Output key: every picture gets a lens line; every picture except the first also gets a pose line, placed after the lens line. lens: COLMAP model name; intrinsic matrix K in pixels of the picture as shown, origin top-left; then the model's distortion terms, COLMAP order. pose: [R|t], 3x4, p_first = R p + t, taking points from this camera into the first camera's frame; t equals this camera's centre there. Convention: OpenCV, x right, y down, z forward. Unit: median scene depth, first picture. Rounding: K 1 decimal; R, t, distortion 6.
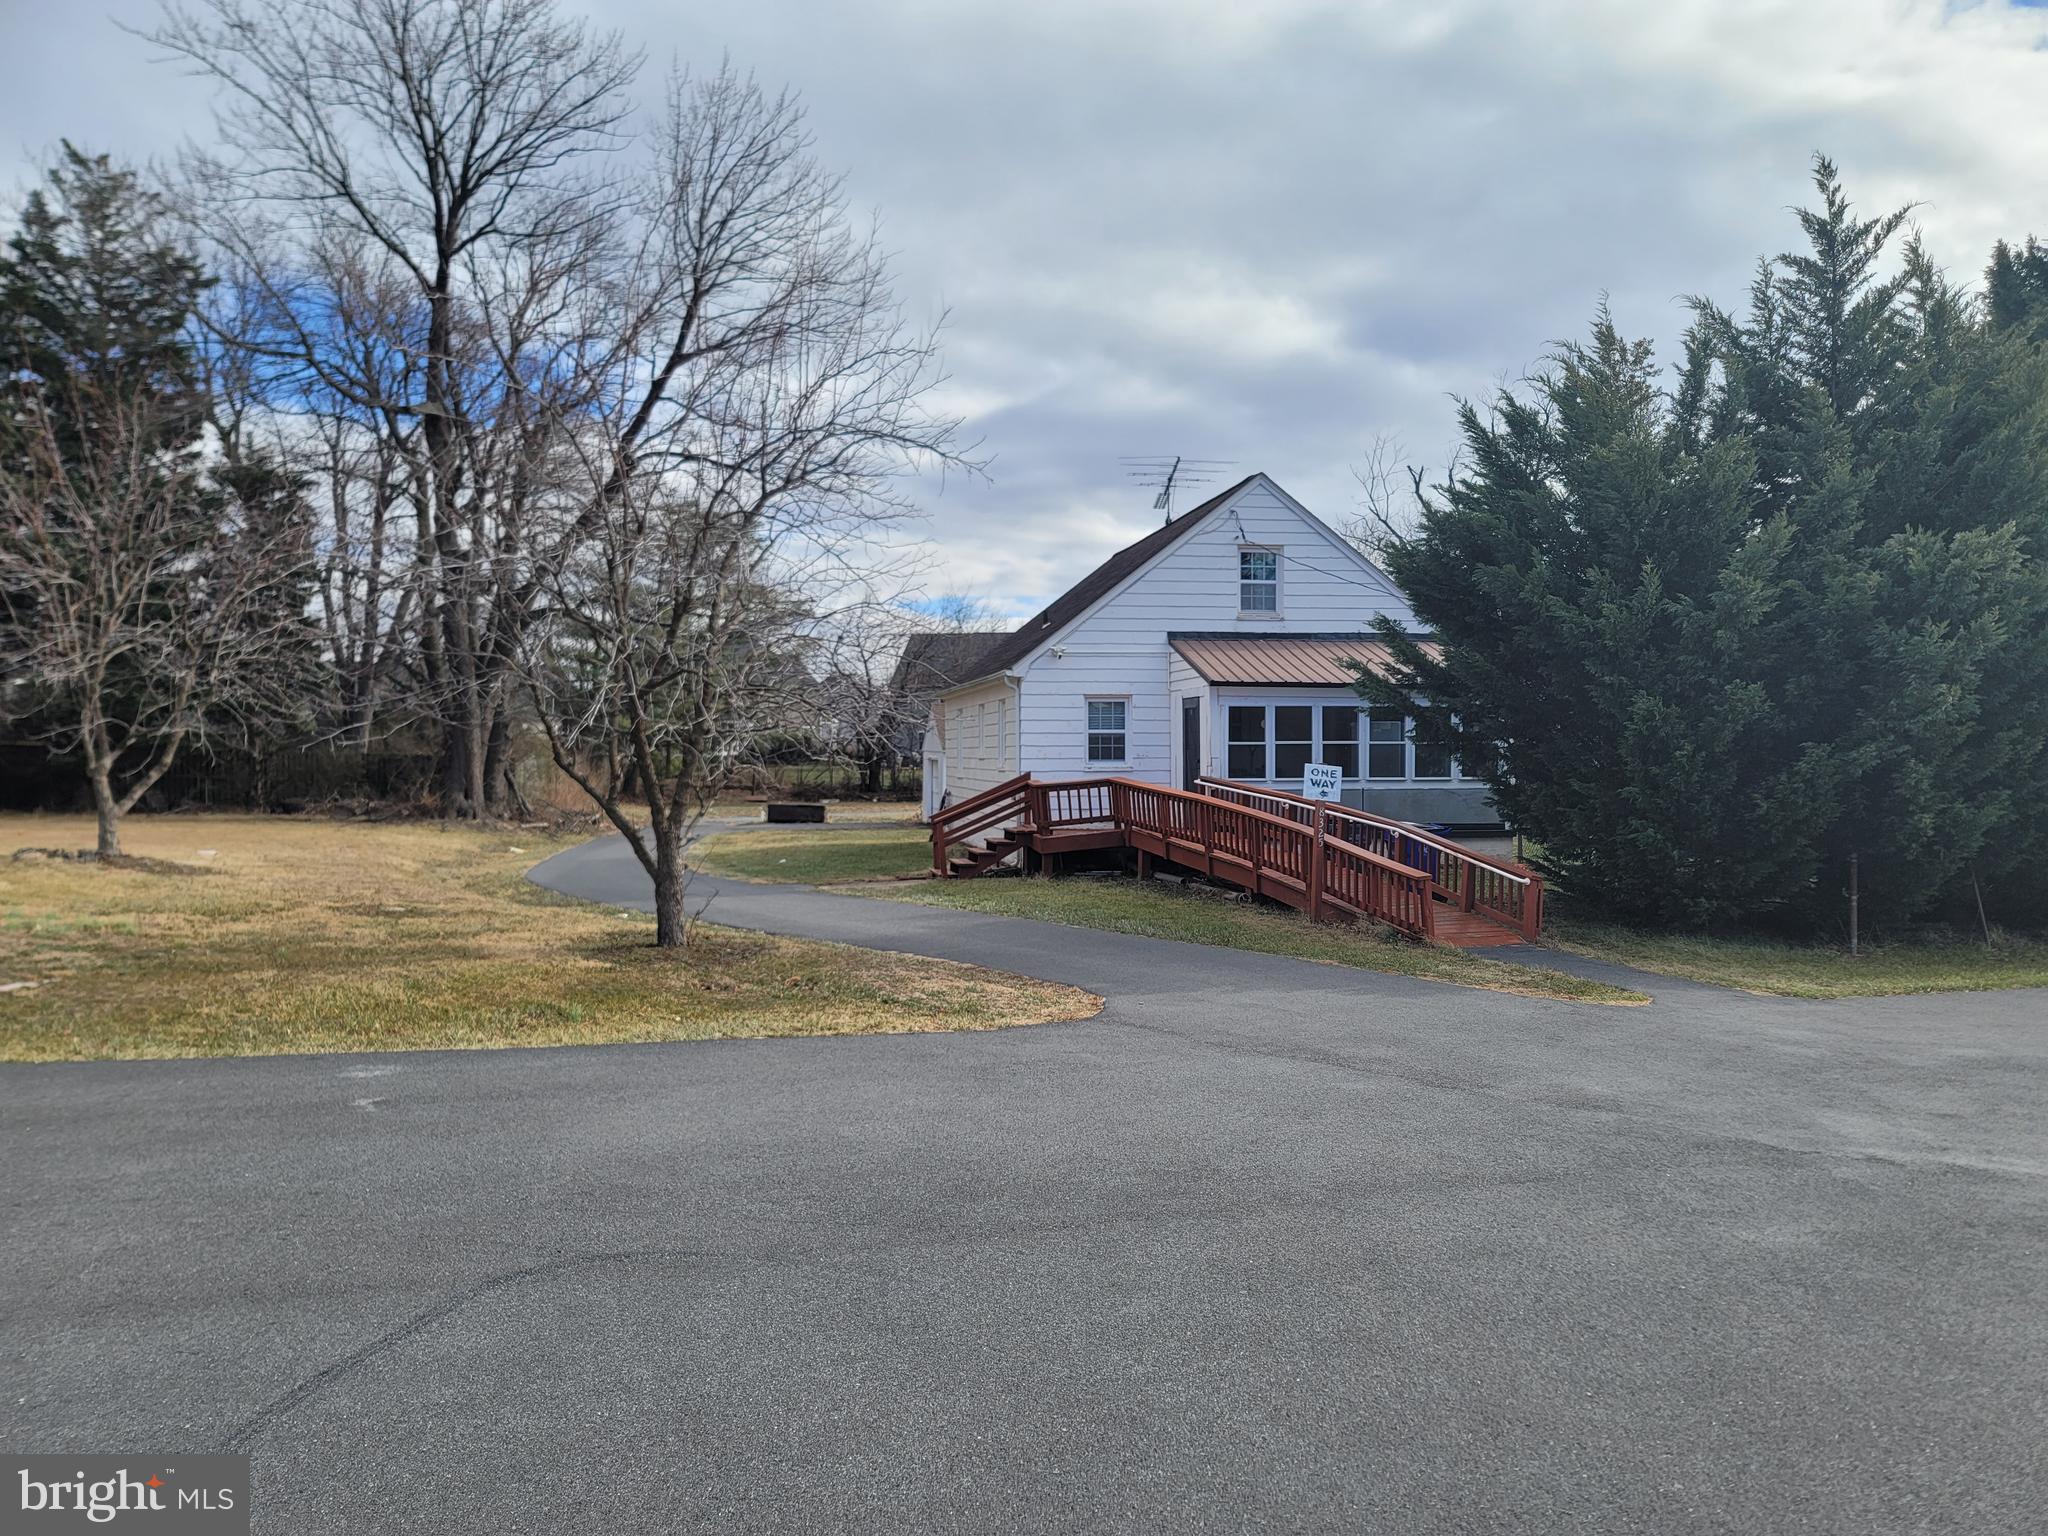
lens RADIAL K [[1492.1, 0, 1048.1], [0, 1492.1, 776.3], [0, 0, 1]] dist [0.074711, -0.048085]
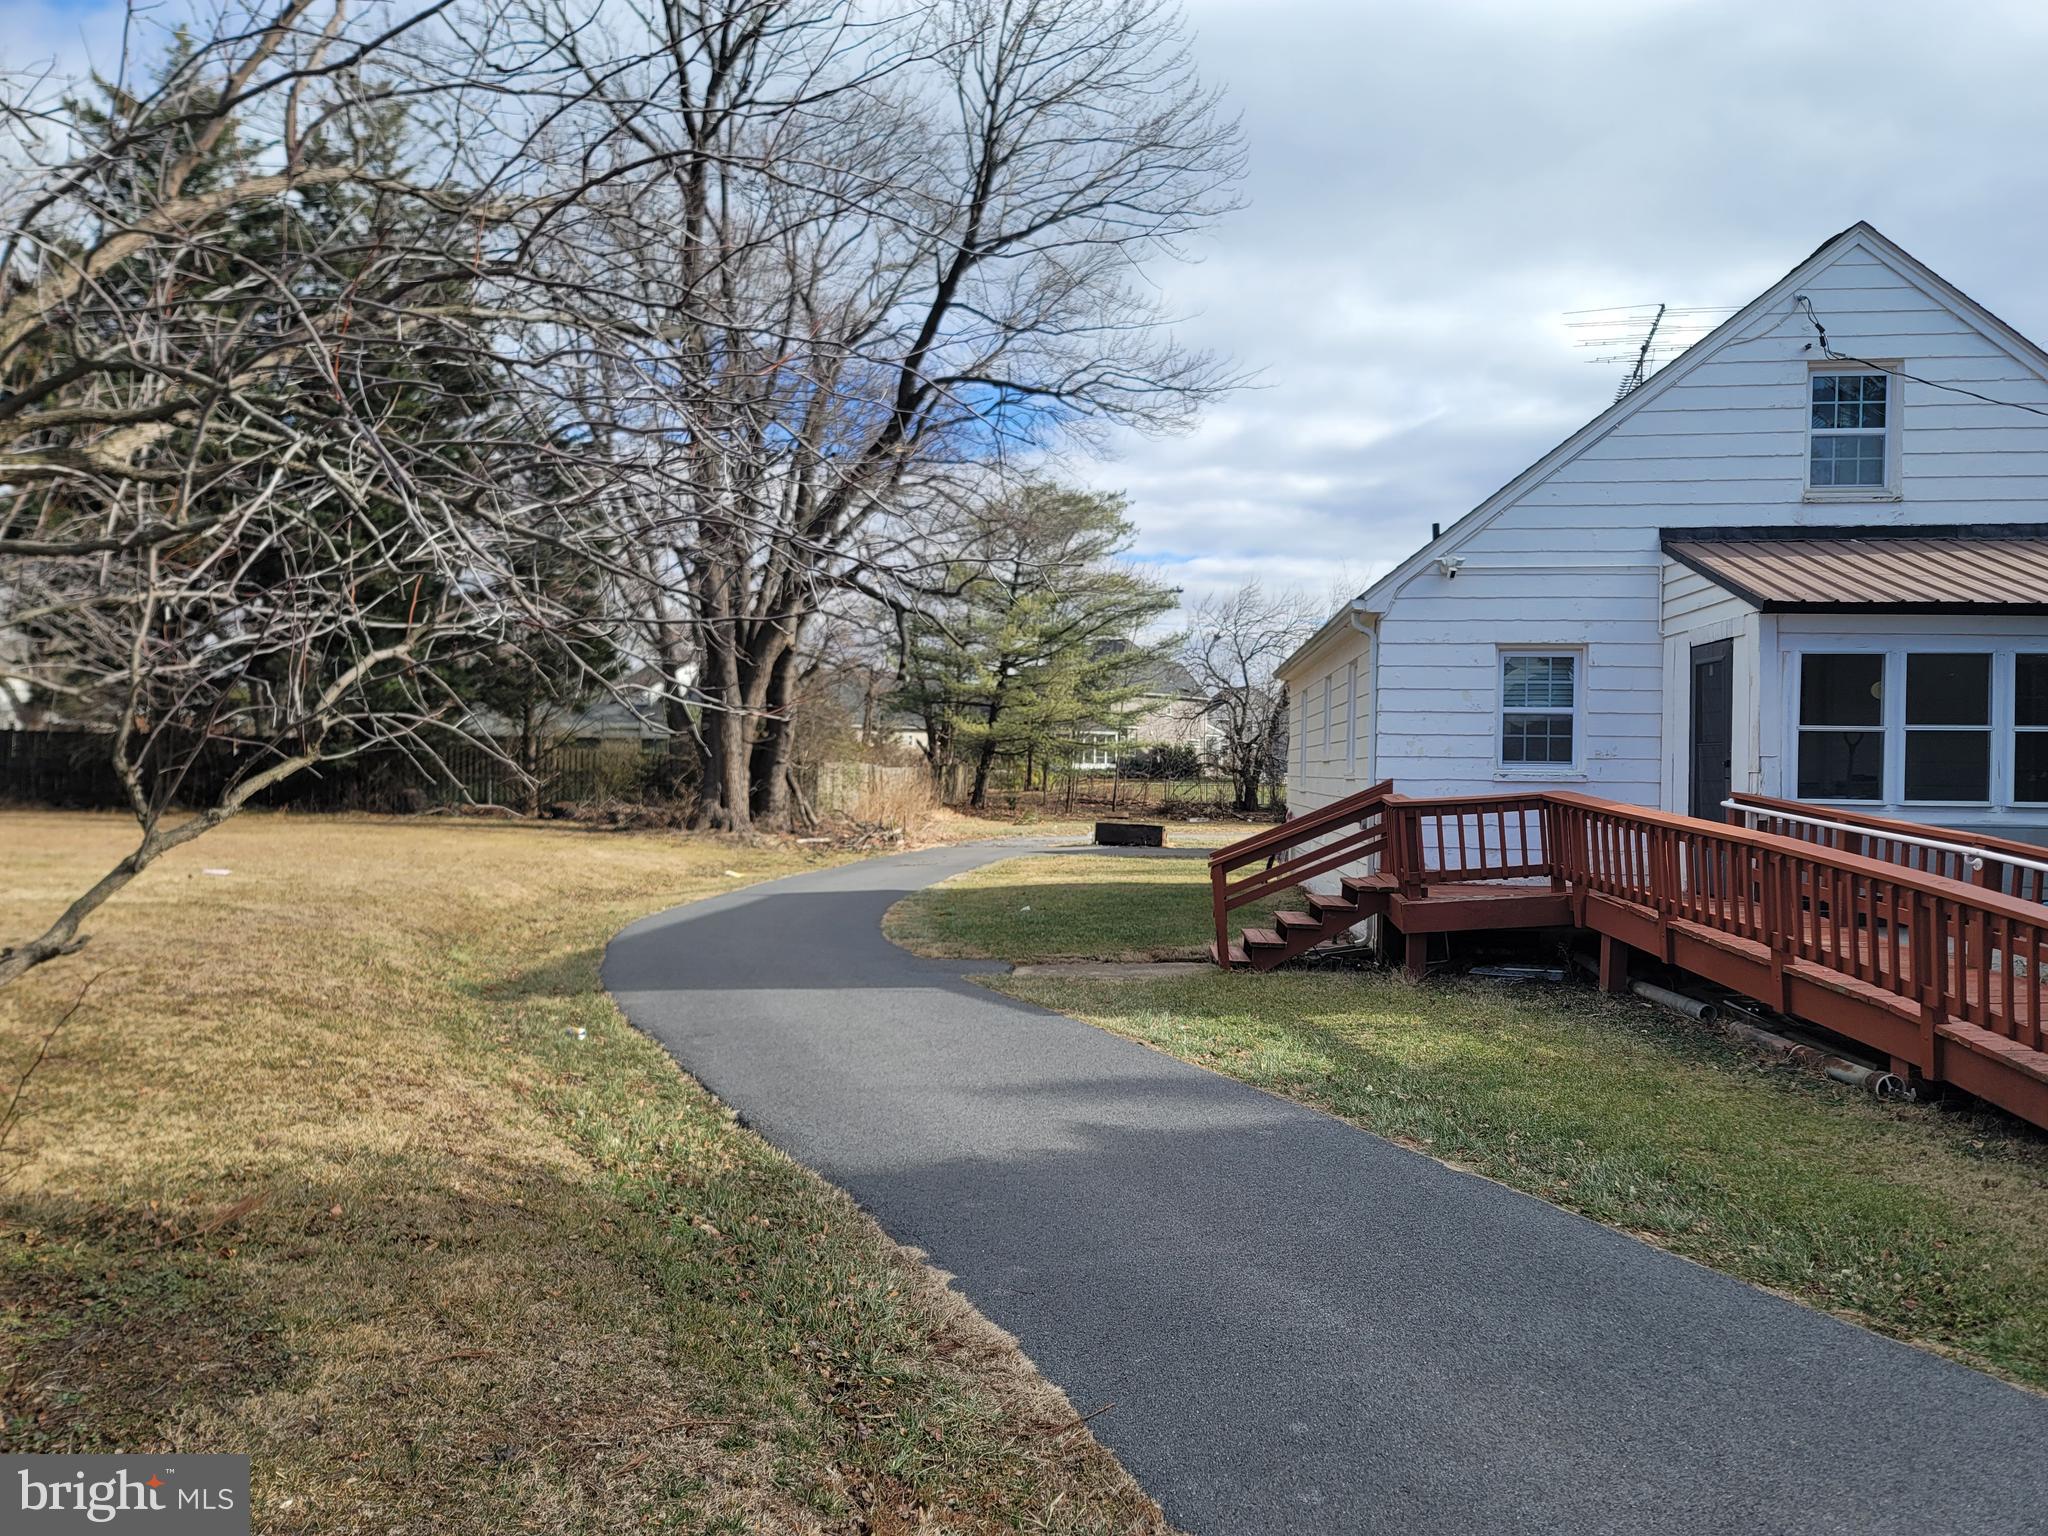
lens RADIAL K [[1492.1, 0, 1055.6], [0, 1492.1, 781.5], [0, 0, 1]] dist [0.074711, -0.048085]
pose [[0.964679, 0.019256, -0.262723, 0.014684], [-0.021702, 0.999744, -0.006410, 0.004254], [0.262533, 0.011885, 0.964850, 0.447911]]
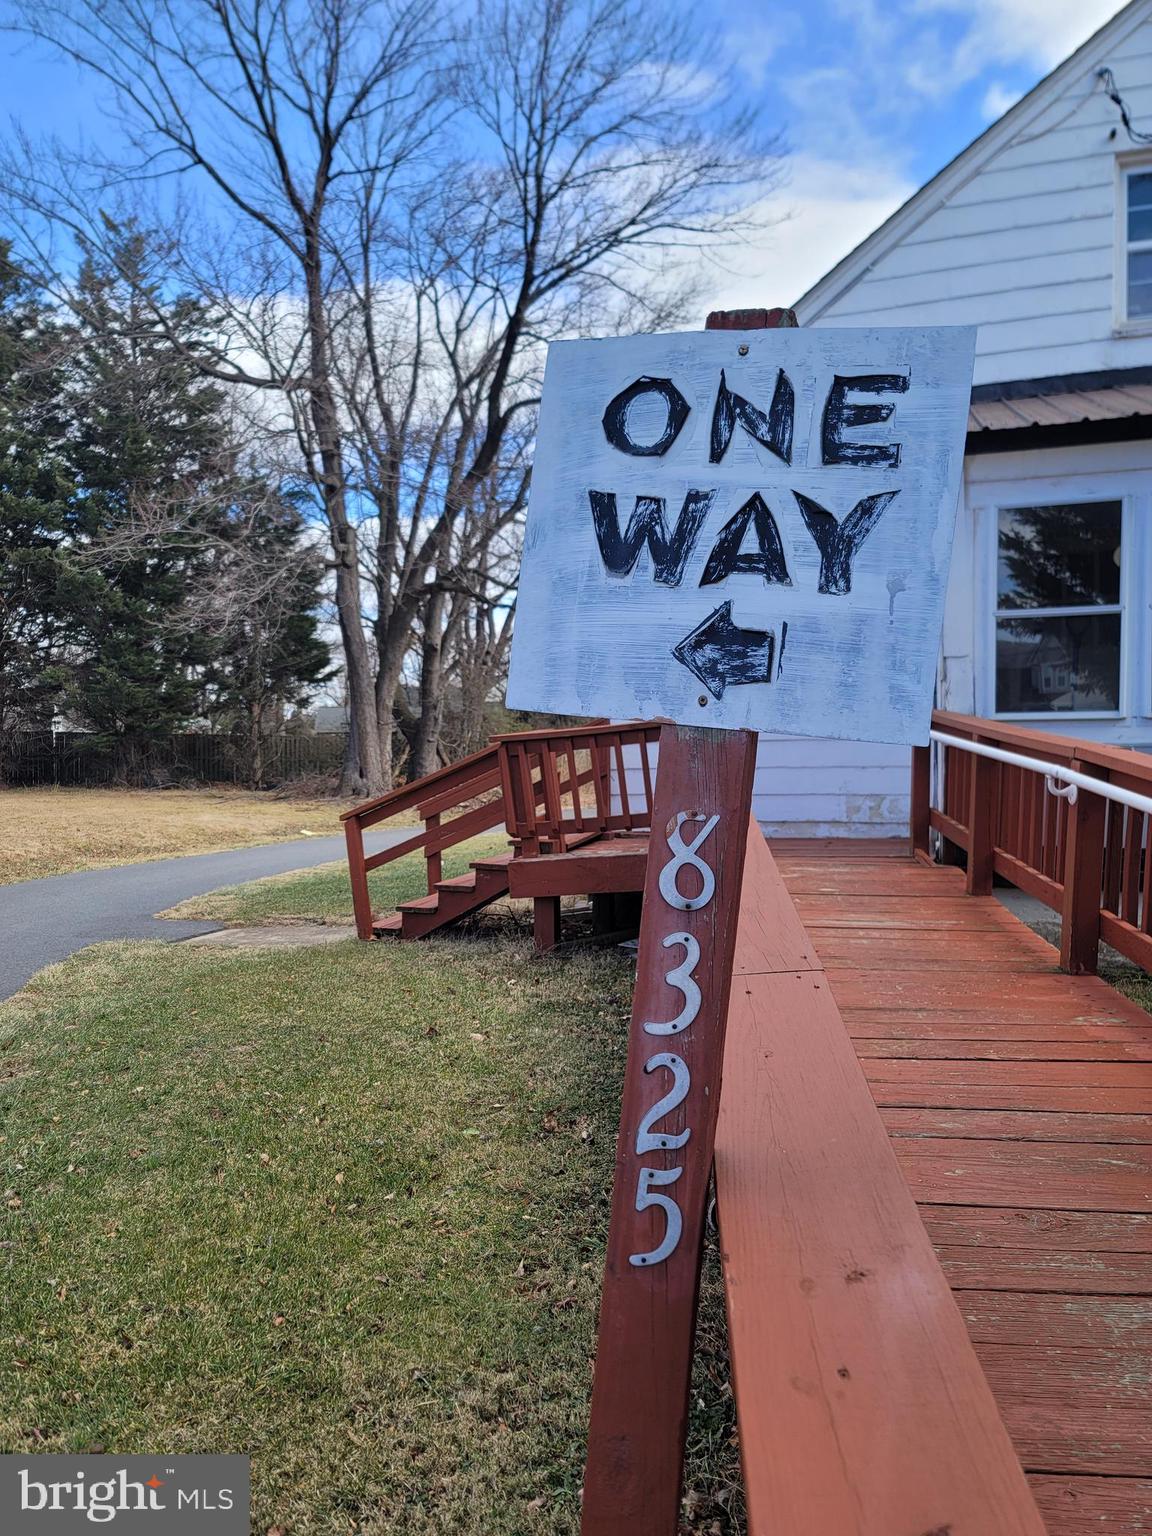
lens RADIAL K [[1119.1, 0, 569.7], [0, 1119.1, 791.1], [0, 0, 1]] dist [0.074711, -0.048085]
pose [[0.882607, 0.009229, -0.470022, 0.156916], [0.001240, 0.999758, 0.021958, 0.013963], [0.470111, -0.019963, 0.882382, 0.710676]]
